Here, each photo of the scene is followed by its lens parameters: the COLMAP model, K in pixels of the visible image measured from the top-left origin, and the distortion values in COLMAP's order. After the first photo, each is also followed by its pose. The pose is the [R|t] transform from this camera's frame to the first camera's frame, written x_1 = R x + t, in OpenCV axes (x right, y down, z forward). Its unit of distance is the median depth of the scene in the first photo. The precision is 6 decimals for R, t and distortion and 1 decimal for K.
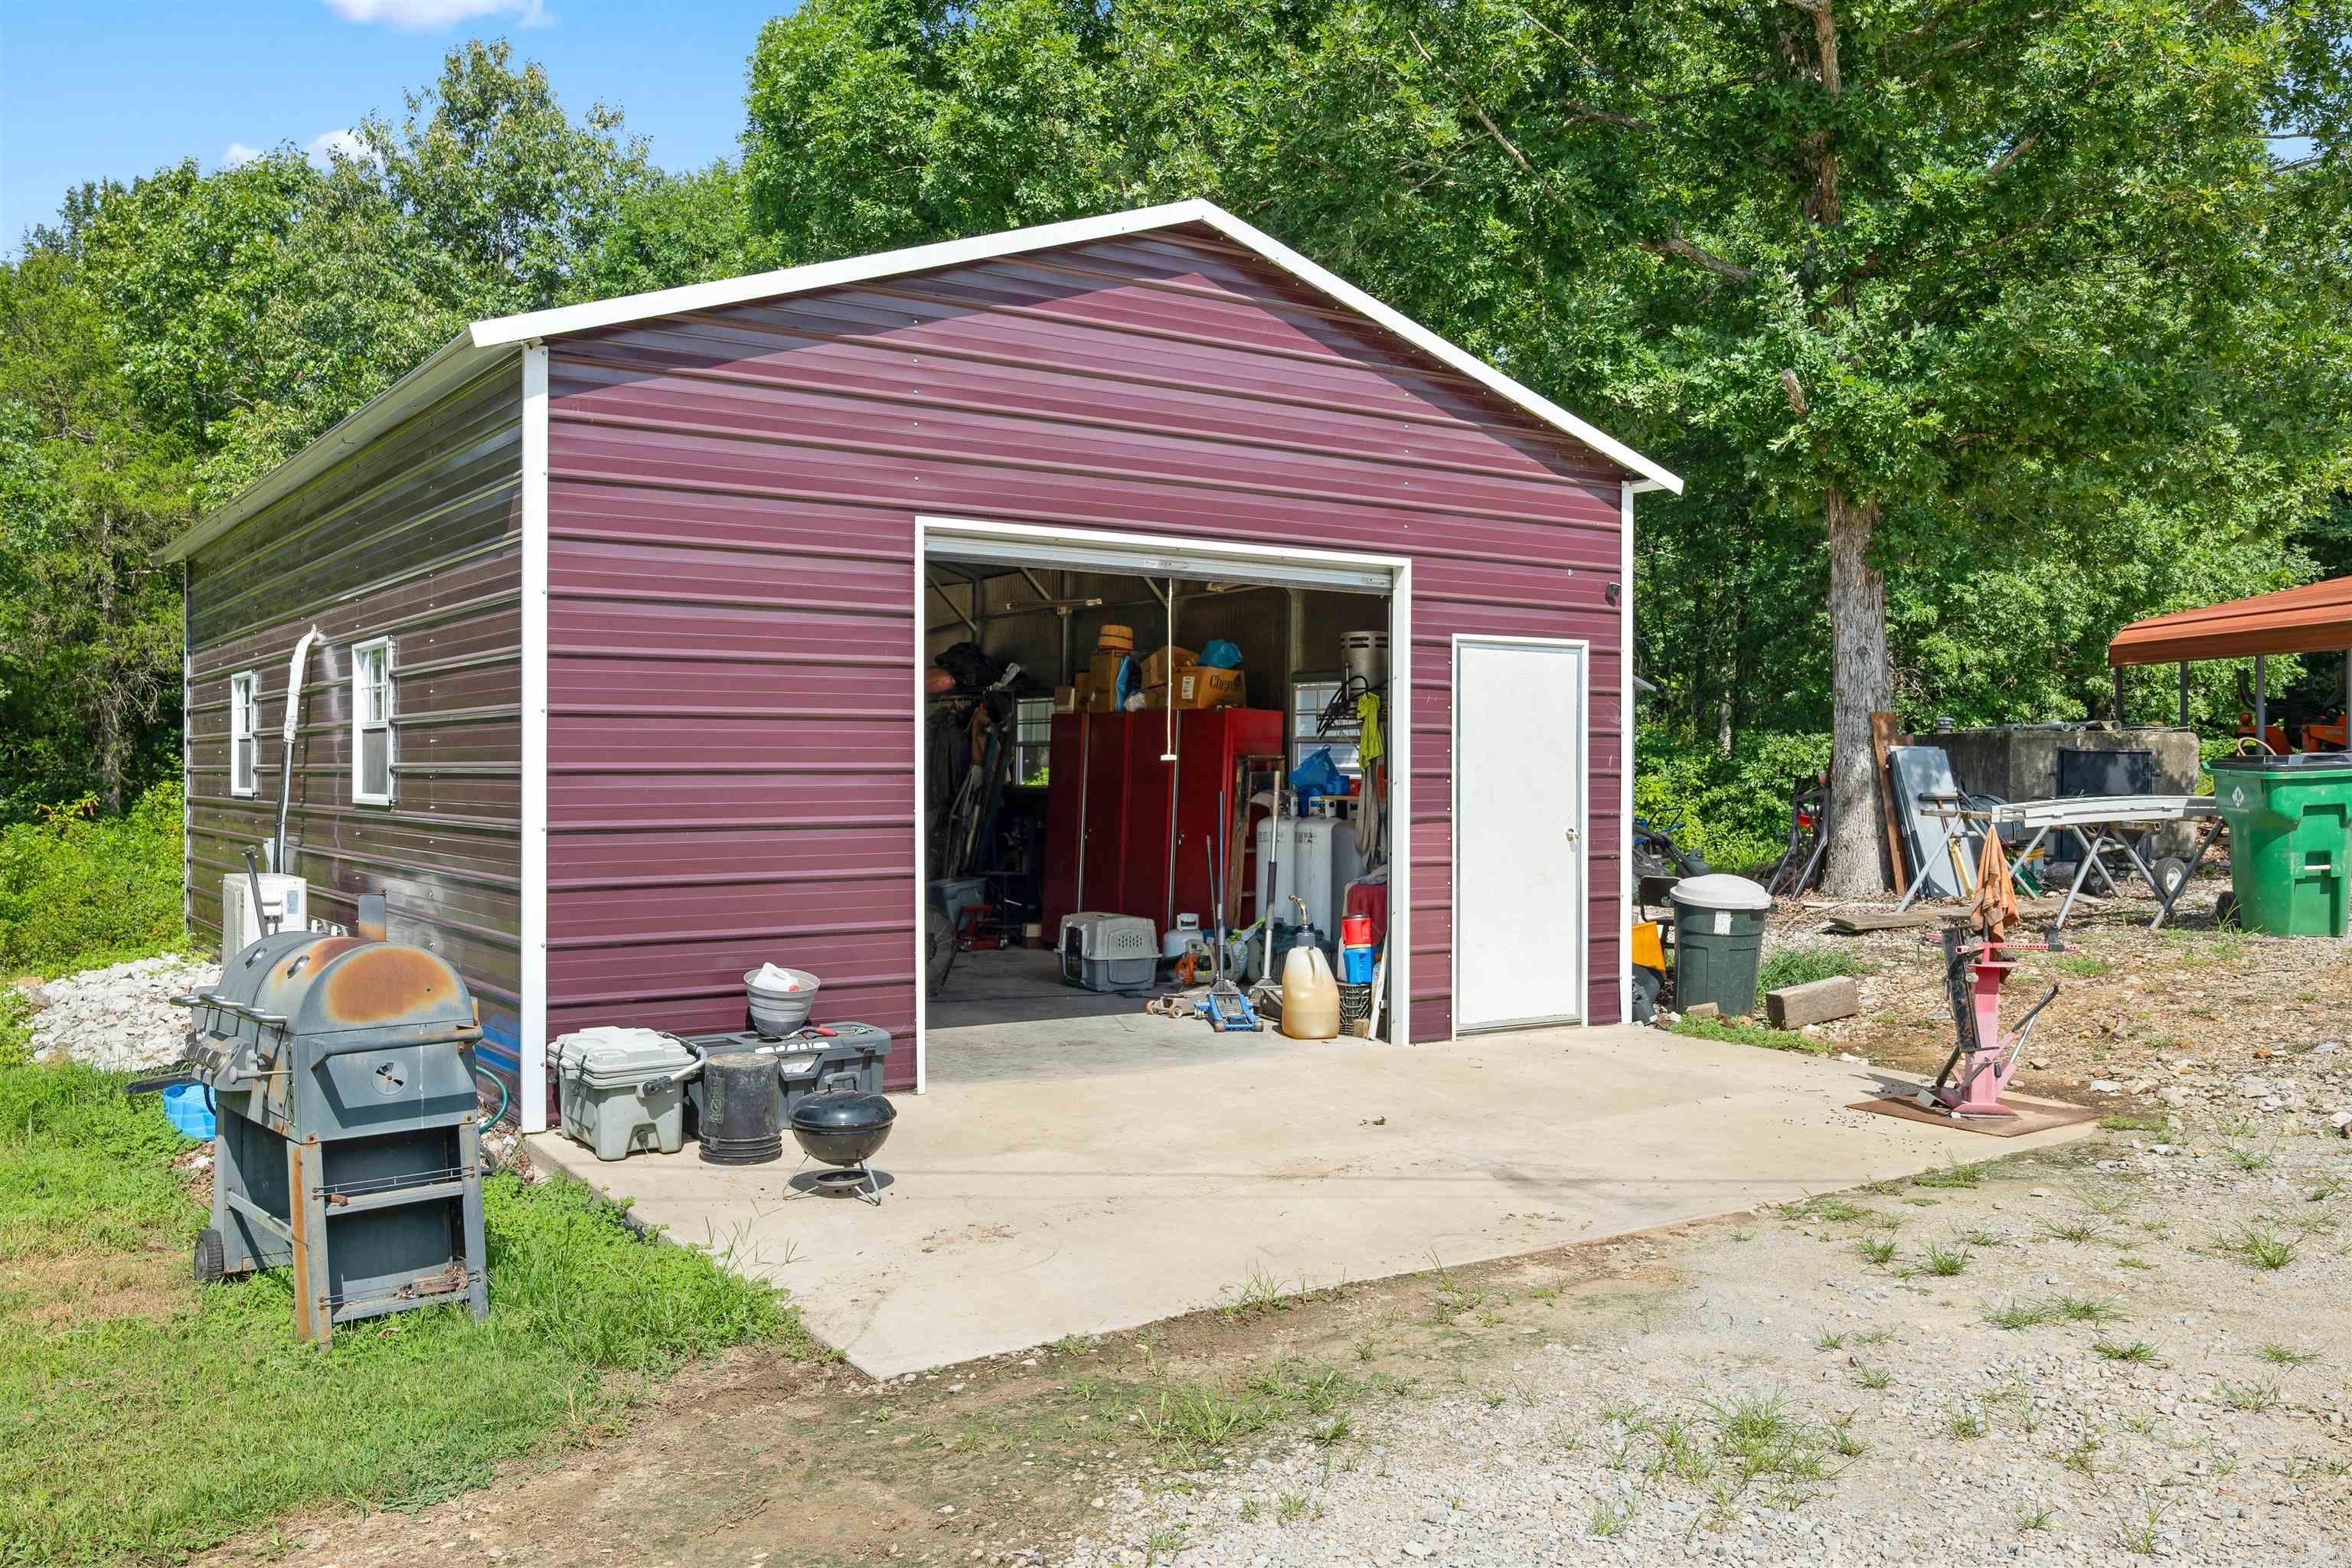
lens RADIAL K [[1937.4, 0, 1178.2], [0, 1937.4, 803.5], [0, 0, 1]] dist [-0.003188, -0.003310]
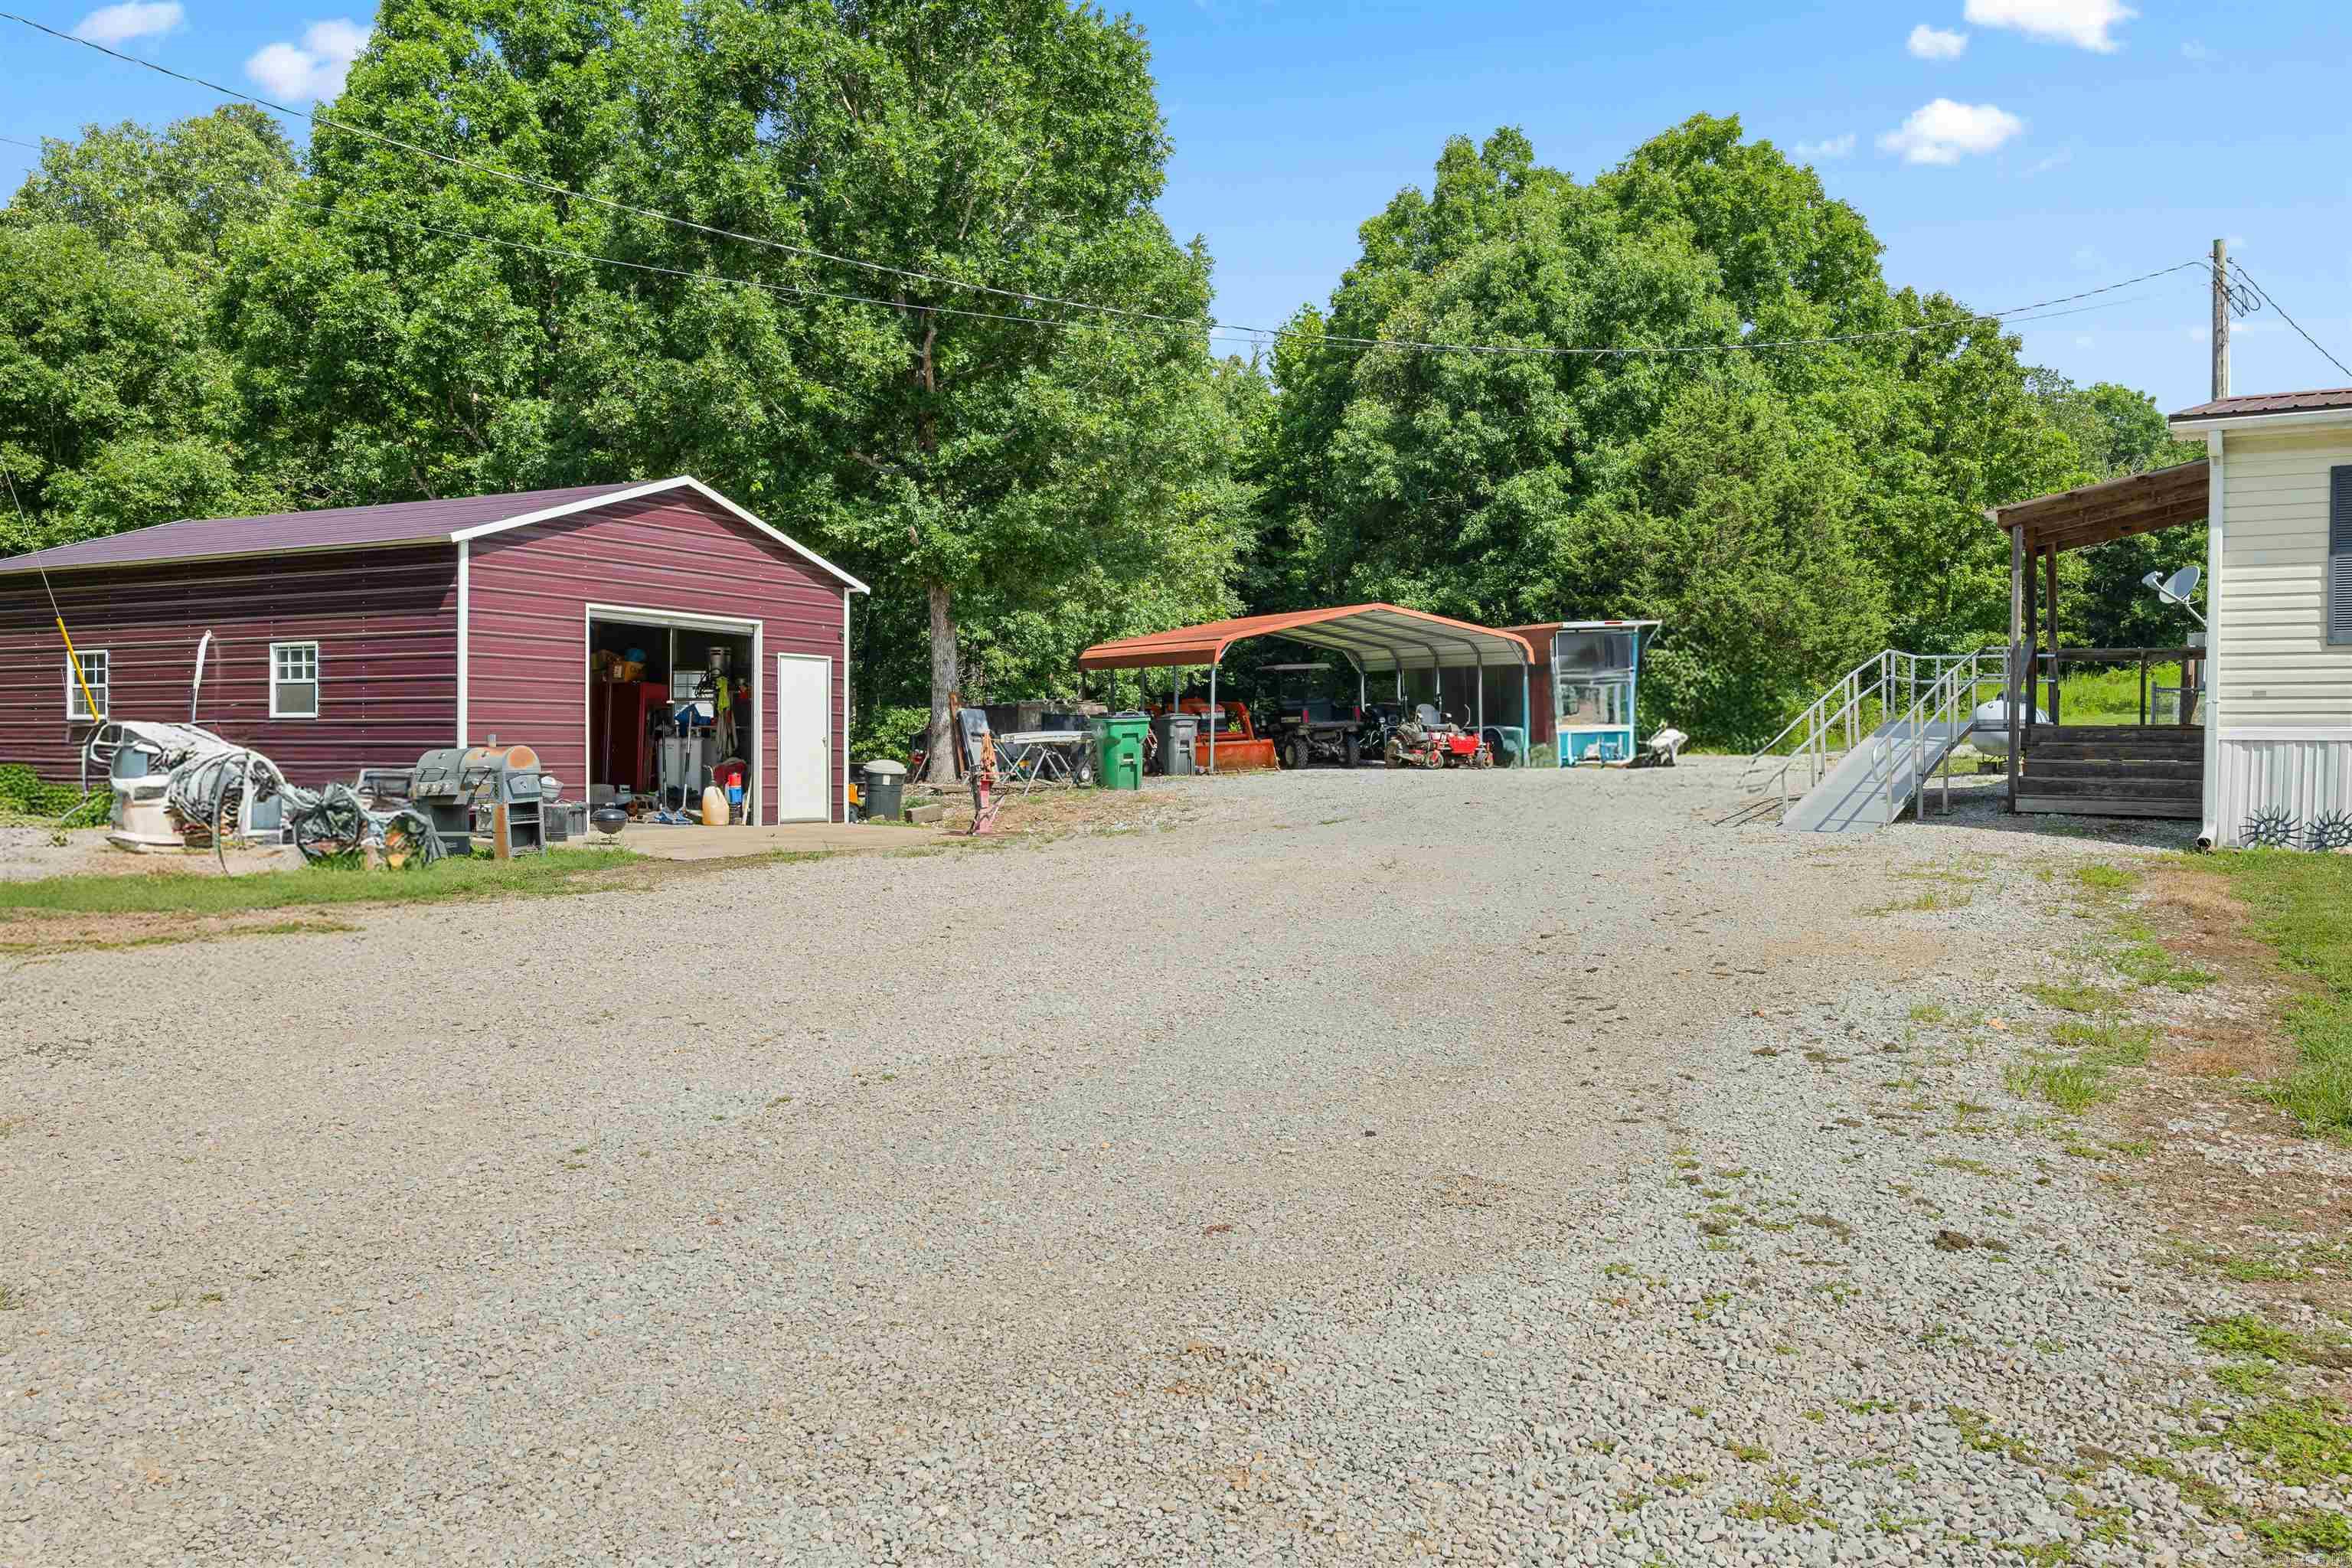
lens RADIAL K [[1942.5, 0, 1145.6], [0, 1942.5, 790.4], [0, 0, 1]] dist [0.006245, 0.001116]
pose [[0.906396, -0.001791, 0.422425, -0.341837], [0.001755, 0.999998, 0.000474, 0.060122], [-0.422425, 0.000312, 0.906398, -1.007327]]
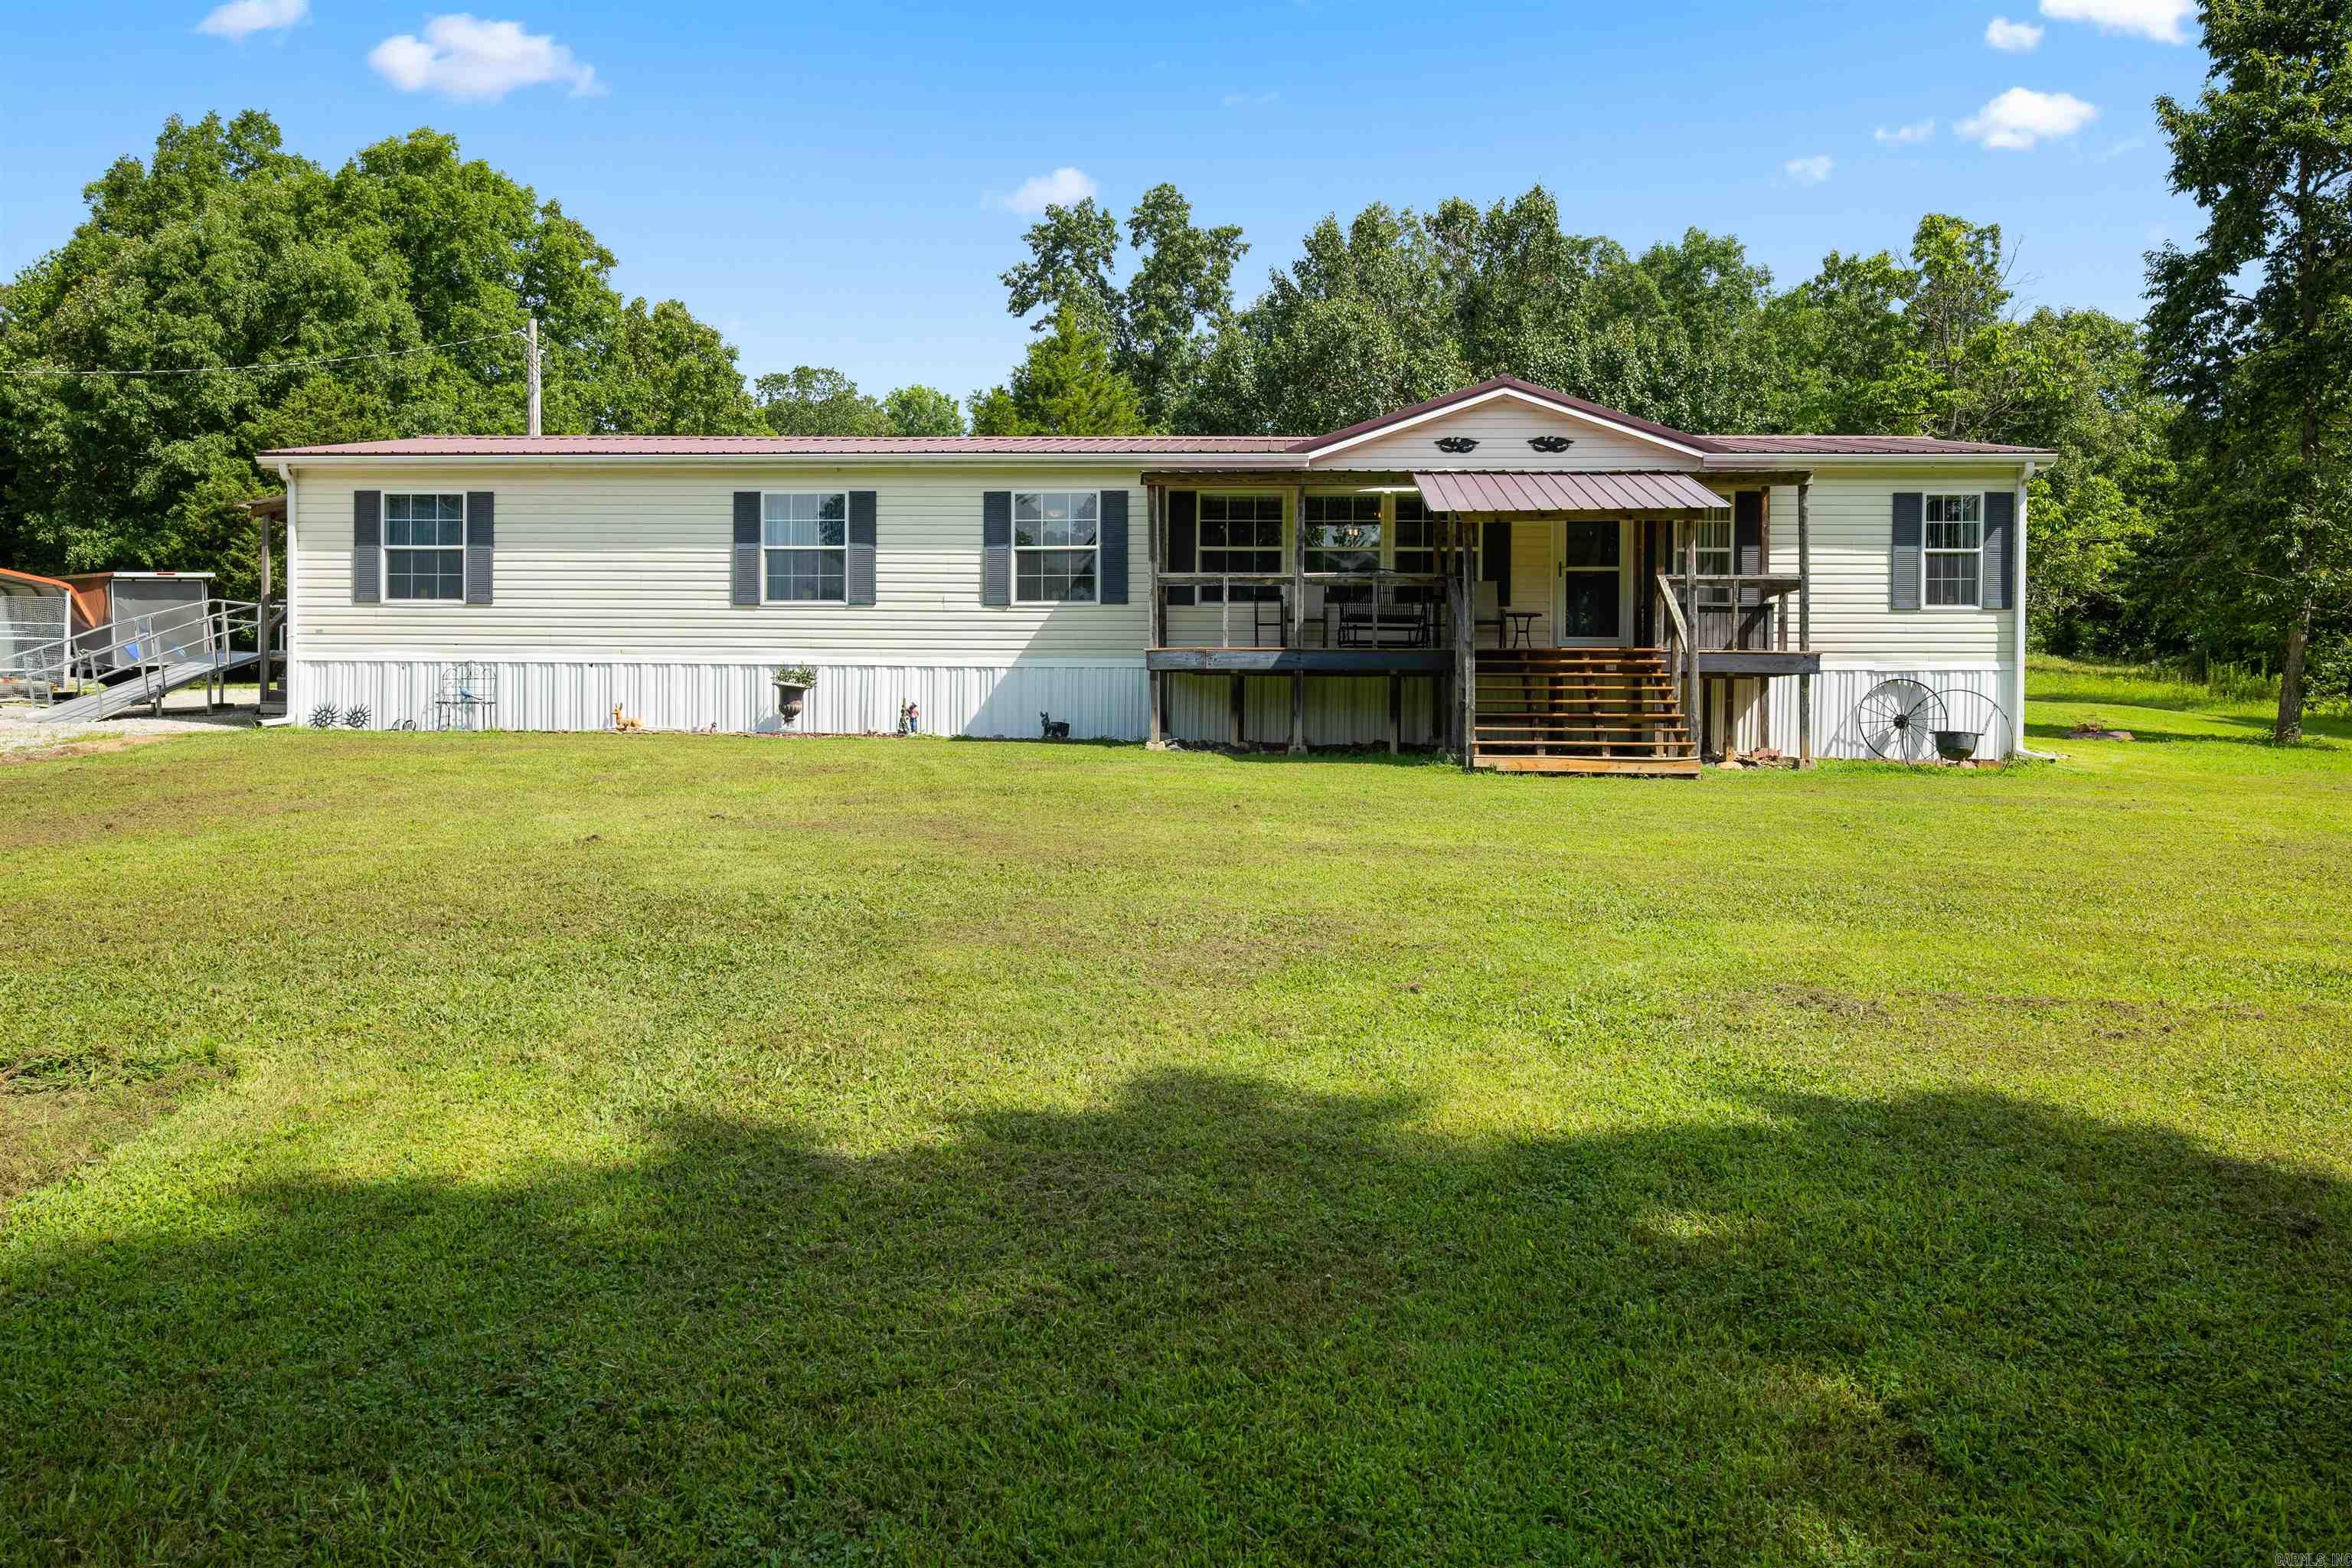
lens RADIAL K [[1934.7, 0, 1169.1], [0, 1934.7, 735.5], [0, 0, 1]] dist [0.002628, 0.003042]
pose [[0.585230, -0.005957, 0.810845, -0.255778], [0.011094, 0.999938, -0.000661, 0.117554], [-0.810791, 0.009383, 0.585260, -2.039354]]
